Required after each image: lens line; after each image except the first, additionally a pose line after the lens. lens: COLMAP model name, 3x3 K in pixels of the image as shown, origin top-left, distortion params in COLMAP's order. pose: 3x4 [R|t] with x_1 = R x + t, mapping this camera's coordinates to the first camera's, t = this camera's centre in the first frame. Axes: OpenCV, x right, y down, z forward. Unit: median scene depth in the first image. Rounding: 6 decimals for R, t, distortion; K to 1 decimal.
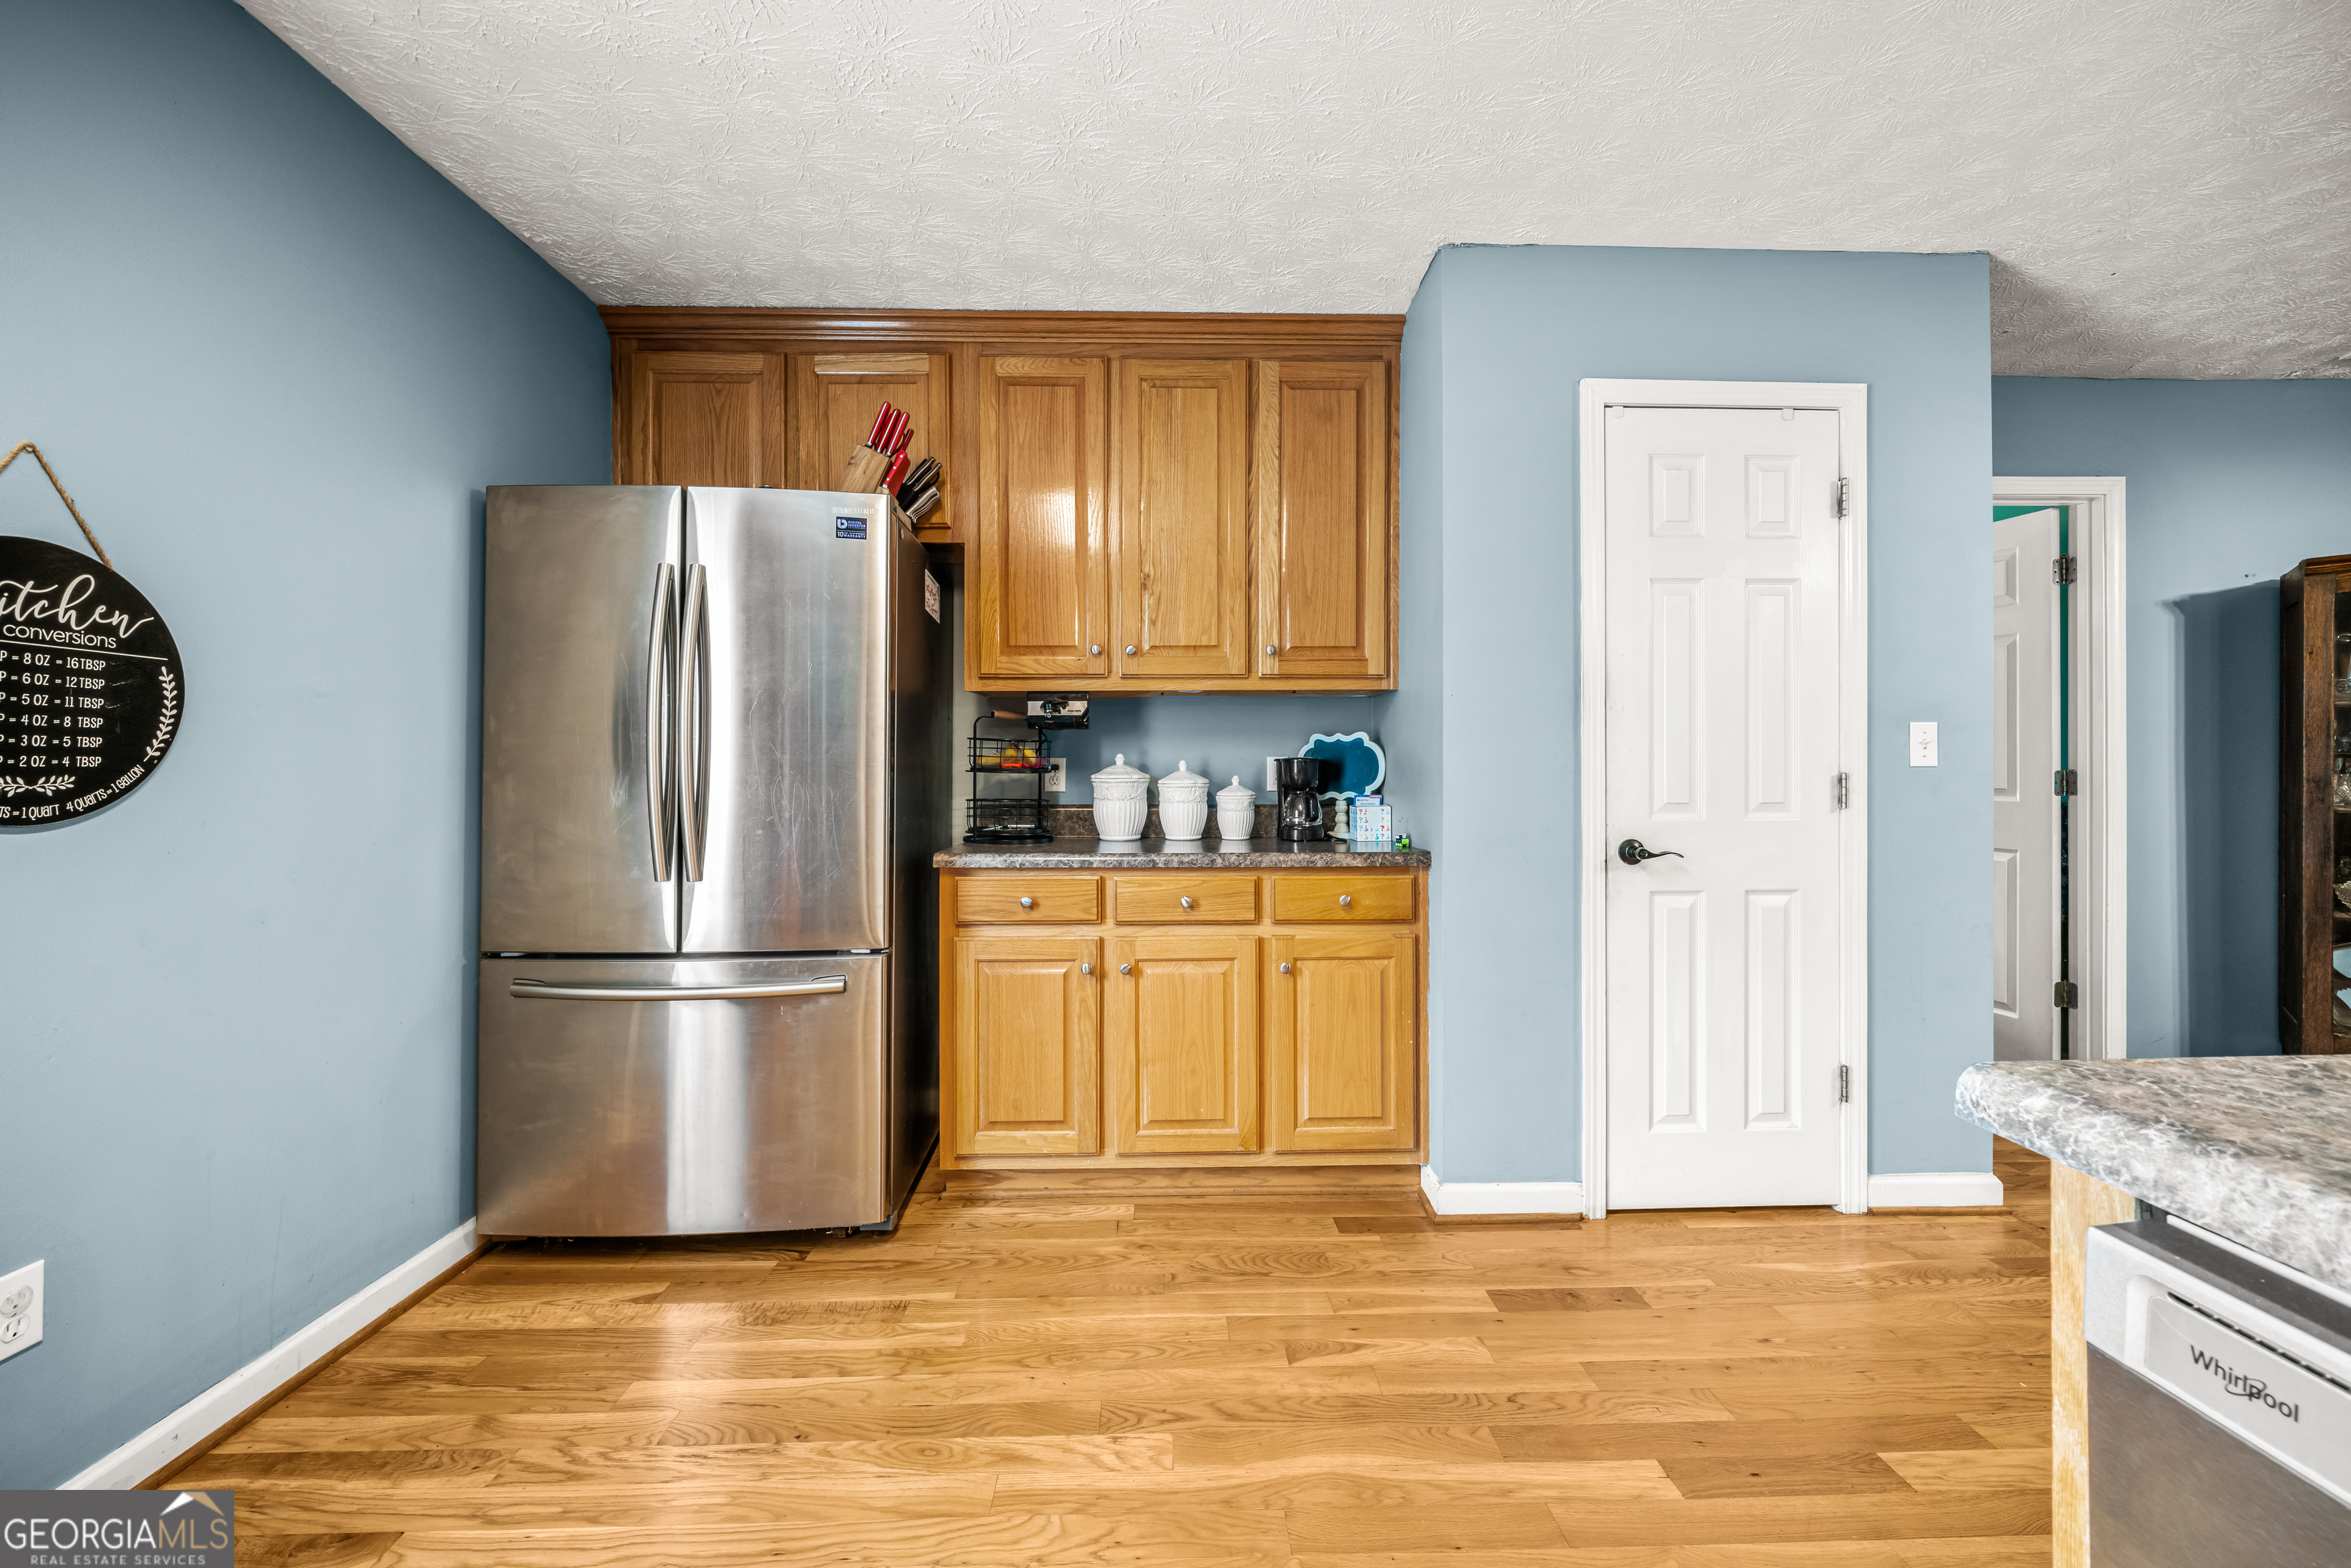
lens RADIAL K [[911.9, 0, 1180.6], [0, 911.9, 764.4], [0, 0, 1]] dist [-0.008782, 0.000123]
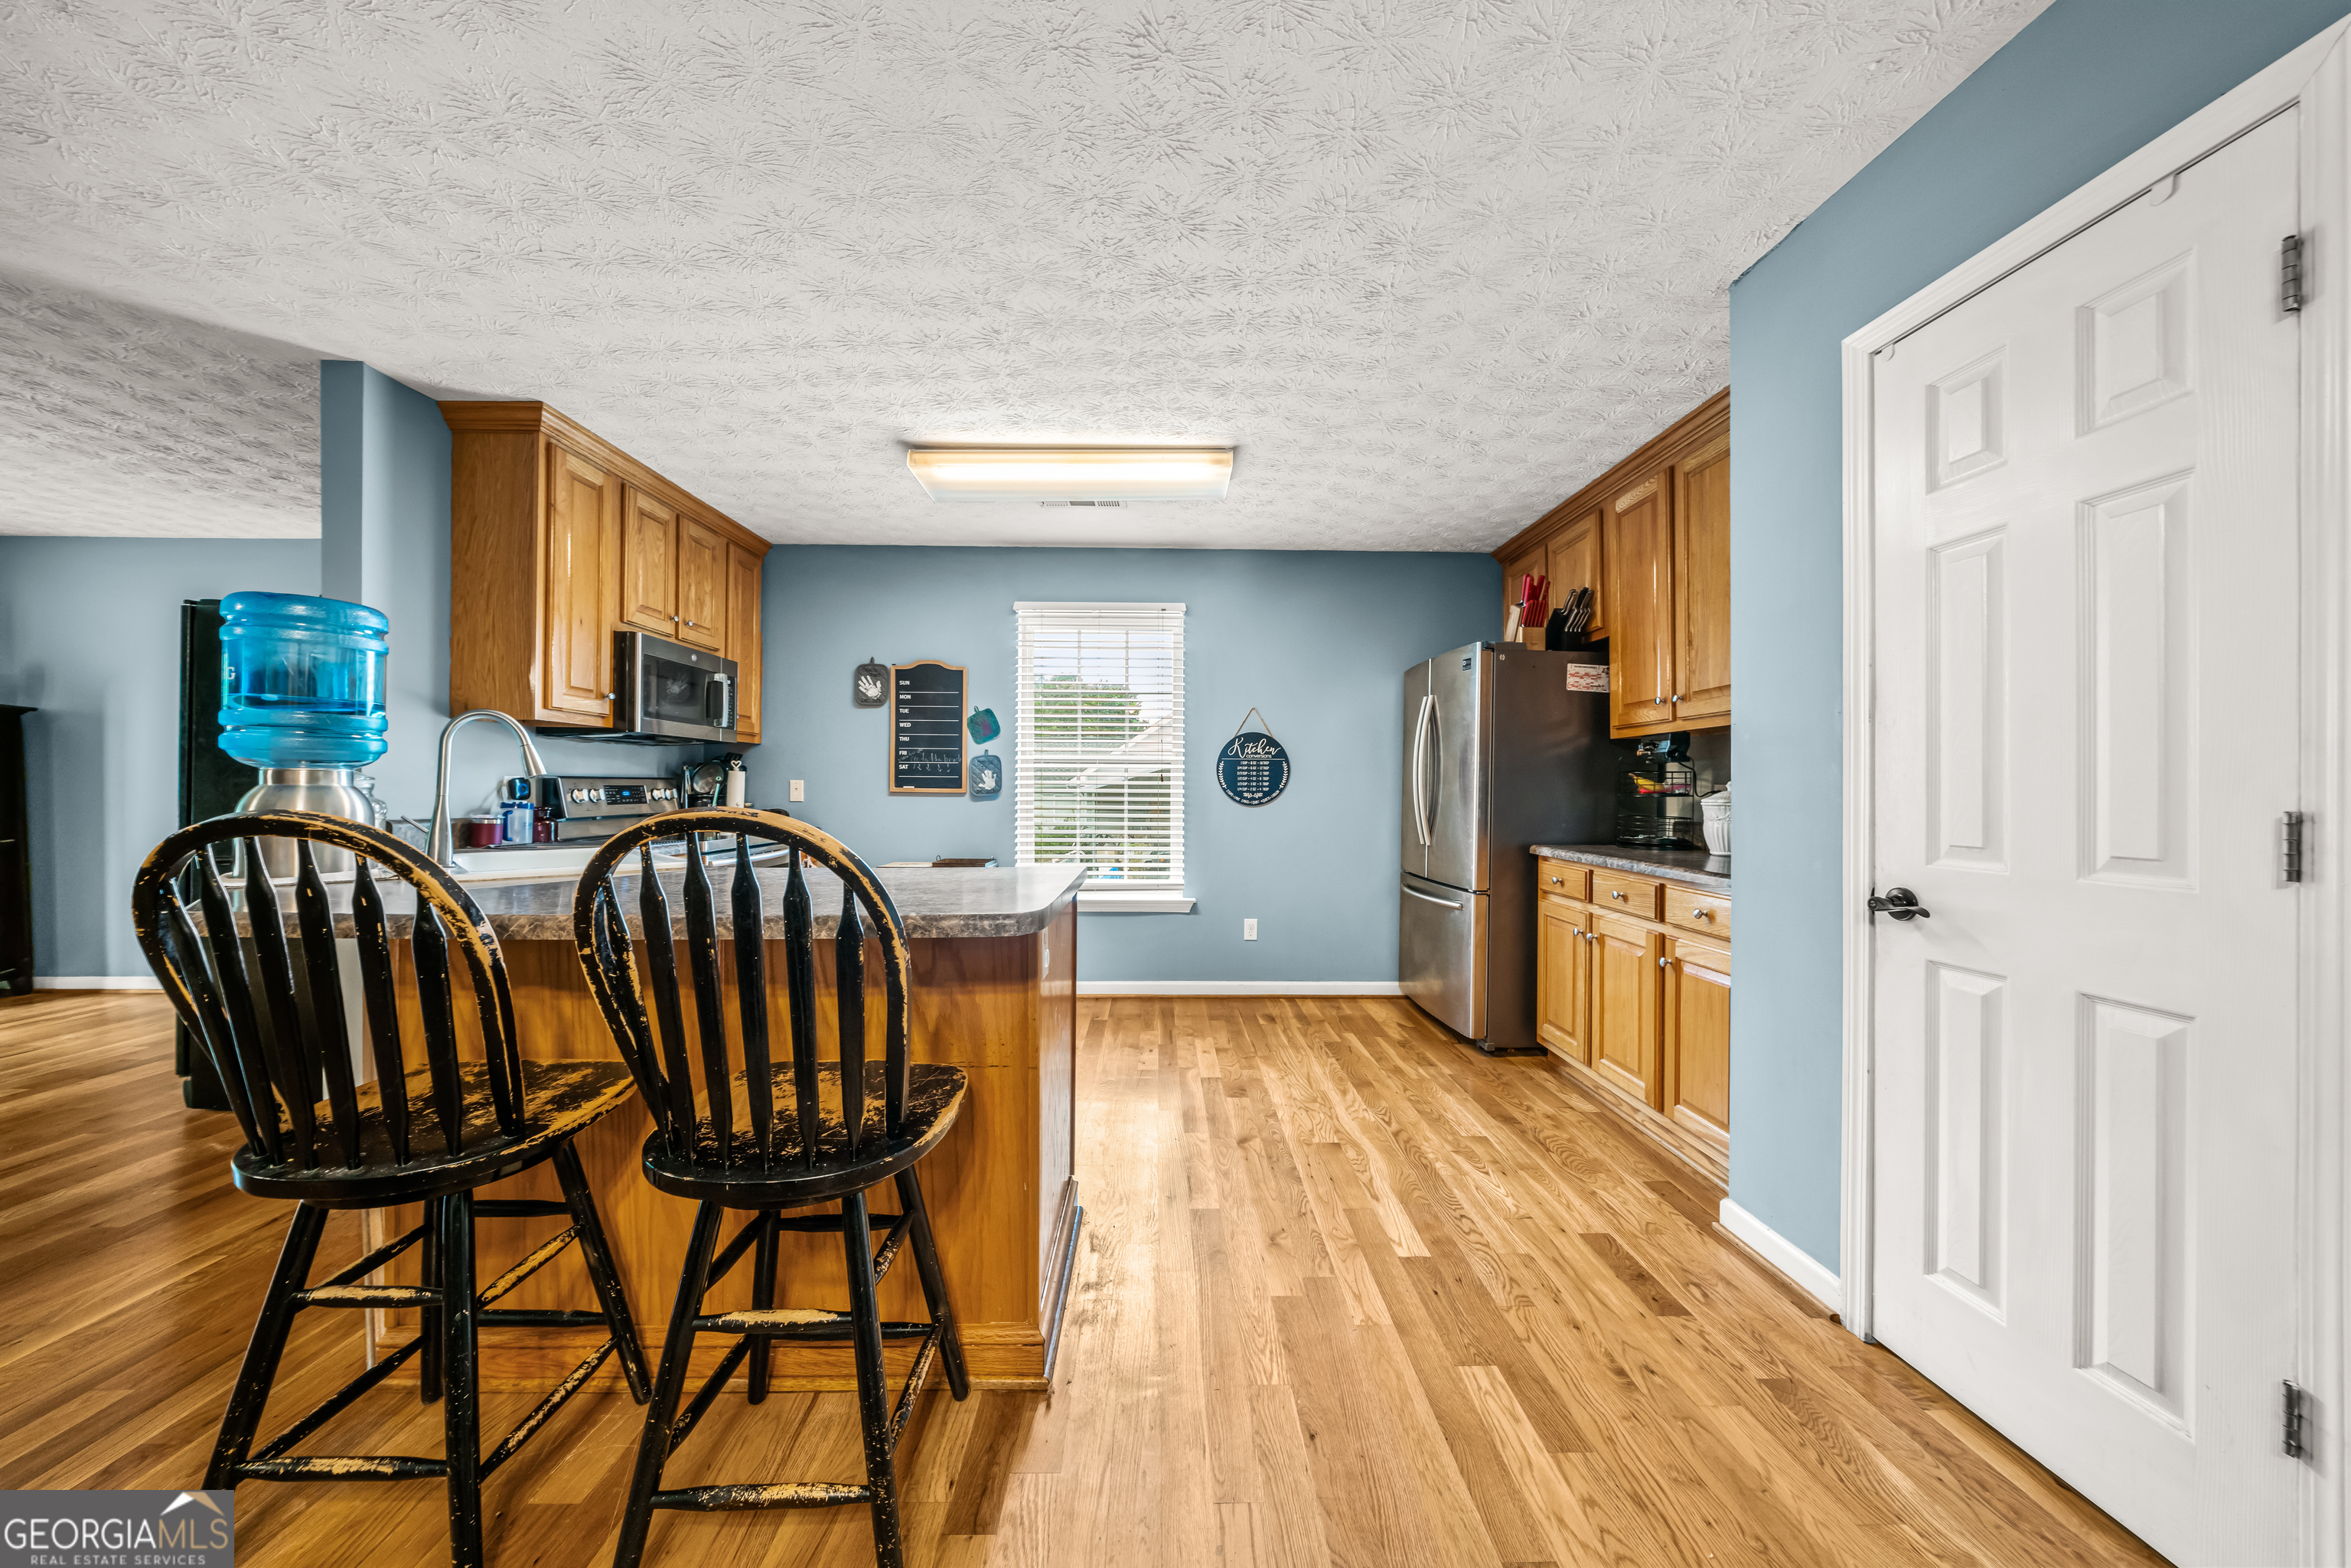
lens RADIAL K [[785.6, 0, 1174.7], [0, 785.6, 790.5], [0, 0, 1]] dist [-0.009298, 0.000254]
pose [[-0.002474, 0.002751, -0.999993, 1.165481], [0.000434, 0.999996, 0.002750, -0.004200], [0.999997, -0.000428, -0.002475, 0.370676]]
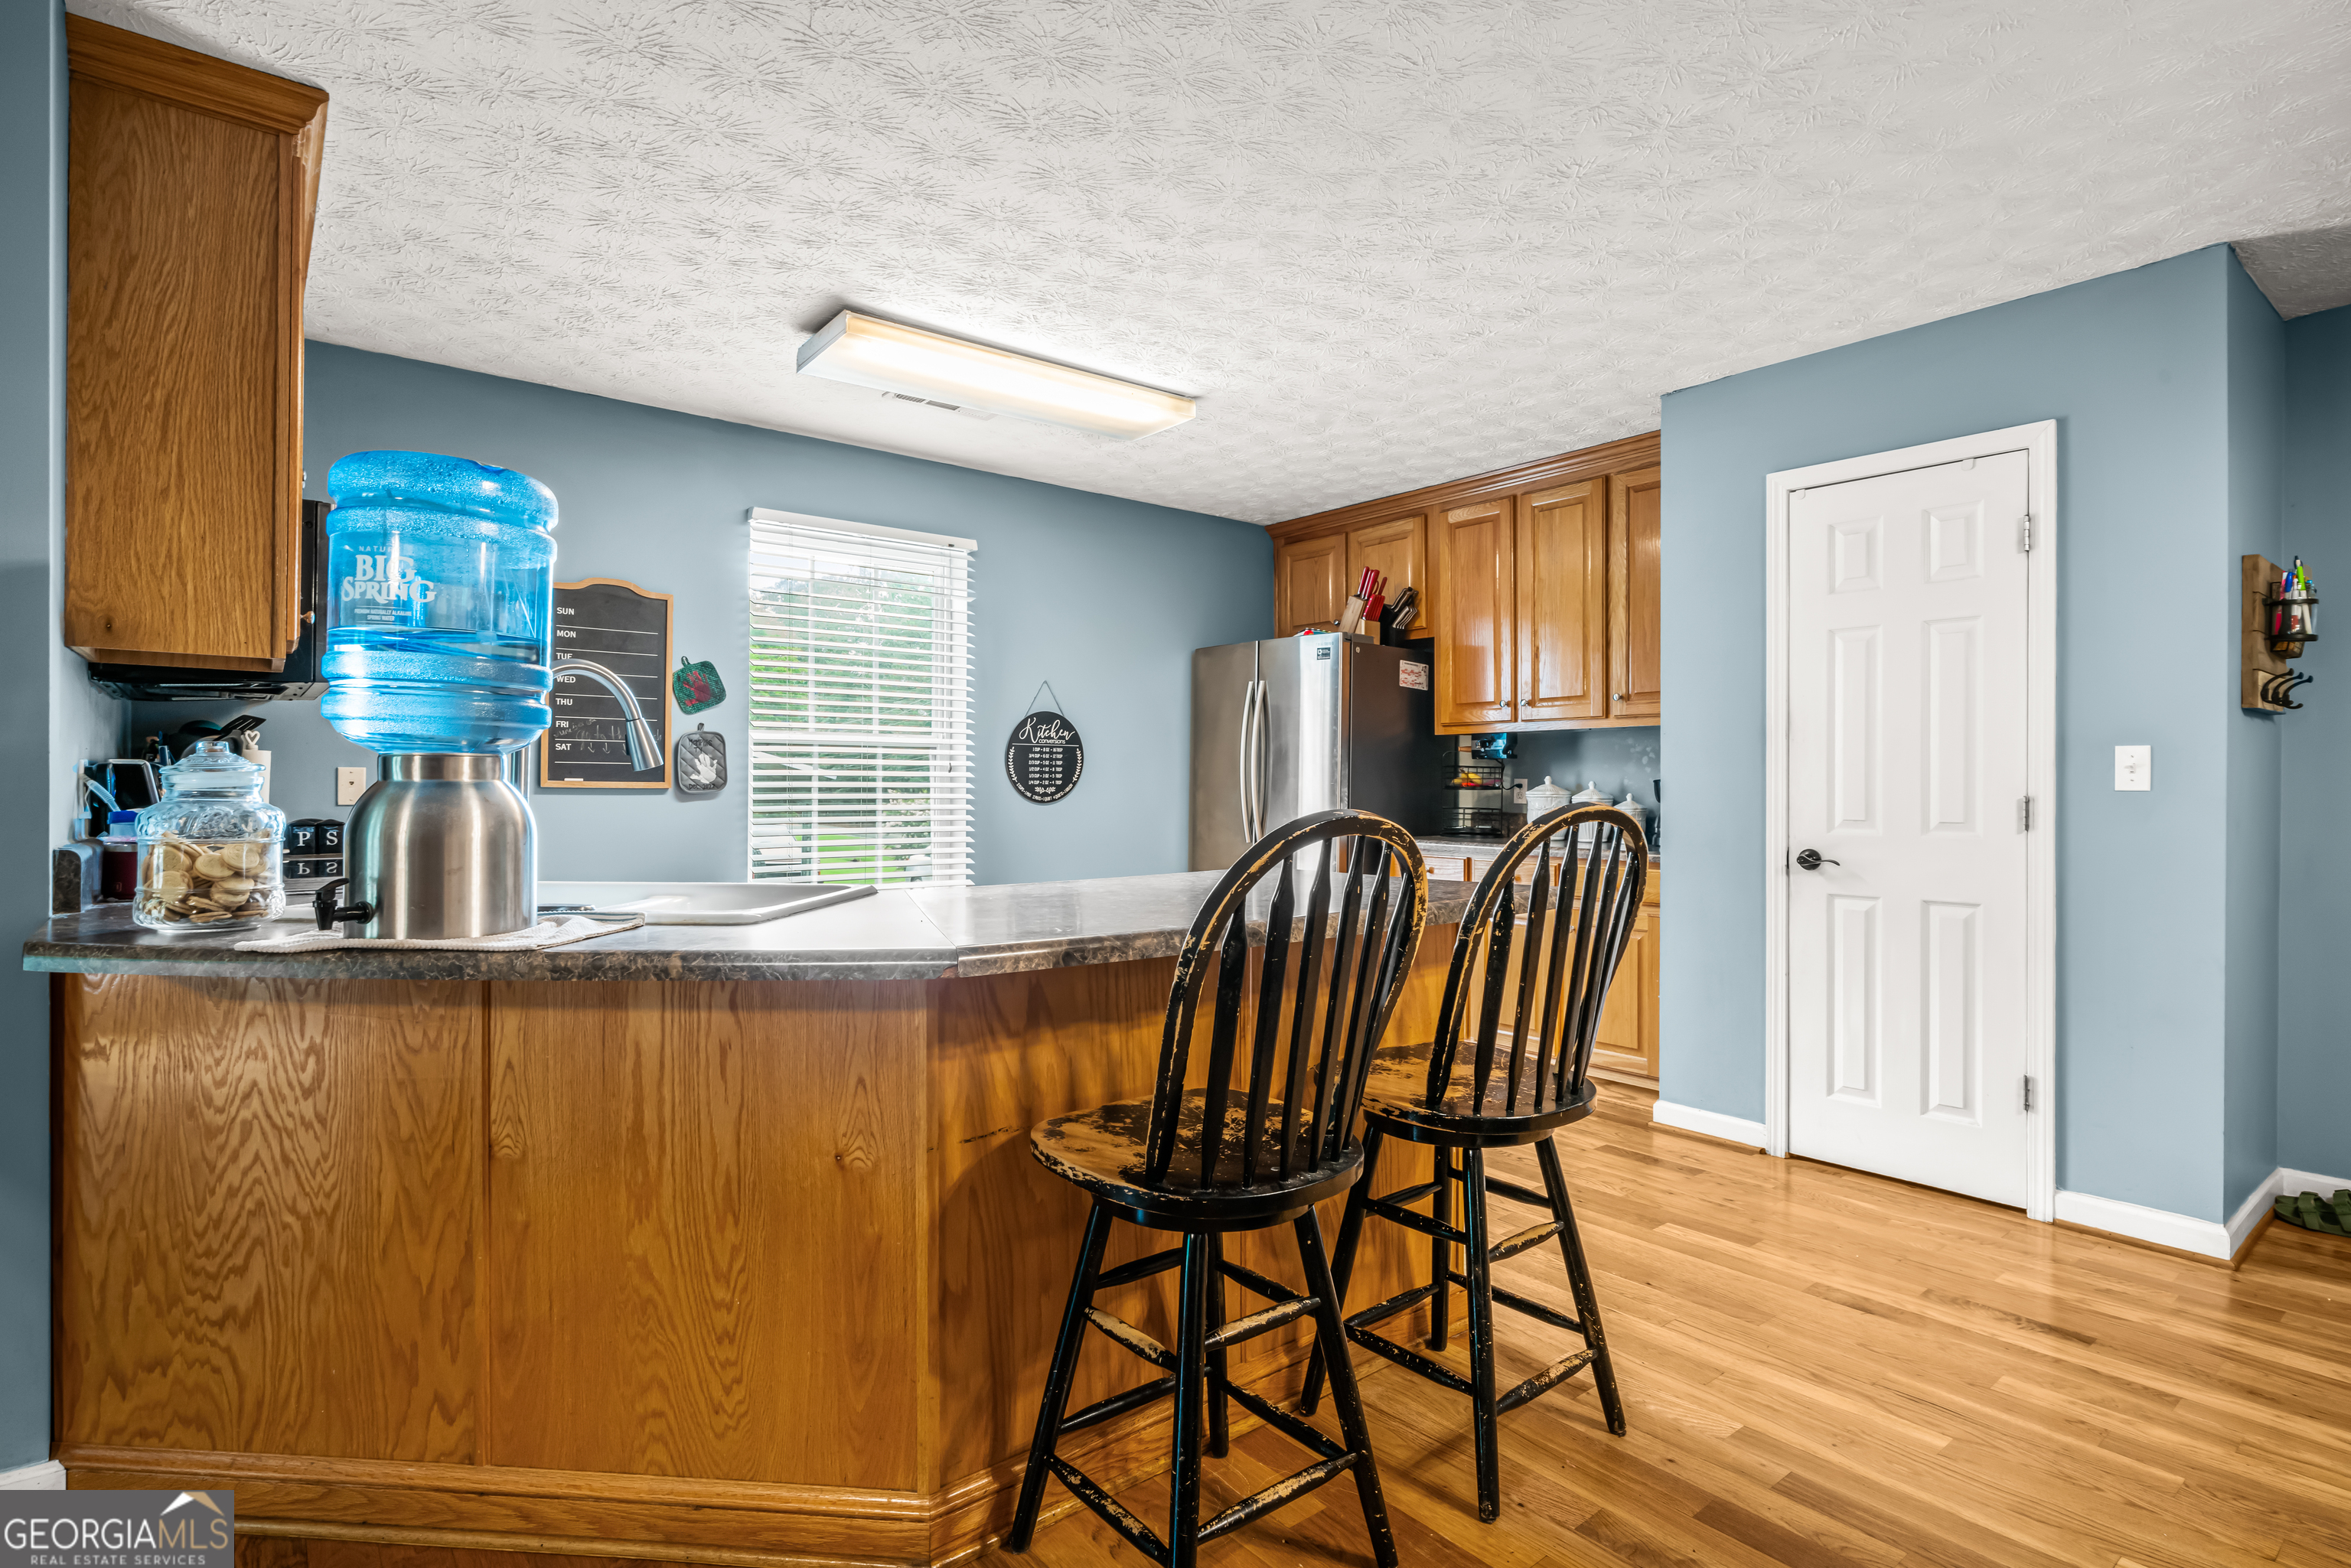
lens RADIAL K [[1157.4, 0, 1163.5], [0, 1157.4, 781.9], [0, 0, 1]] dist [0.001587, 0.000014]
pose [[0.601771, 0.003214, -0.798662, 1.197514], [-0.001267, 0.999994, 0.003069, -0.010070], [0.798668, -0.000835, 0.601772, -0.600056]]
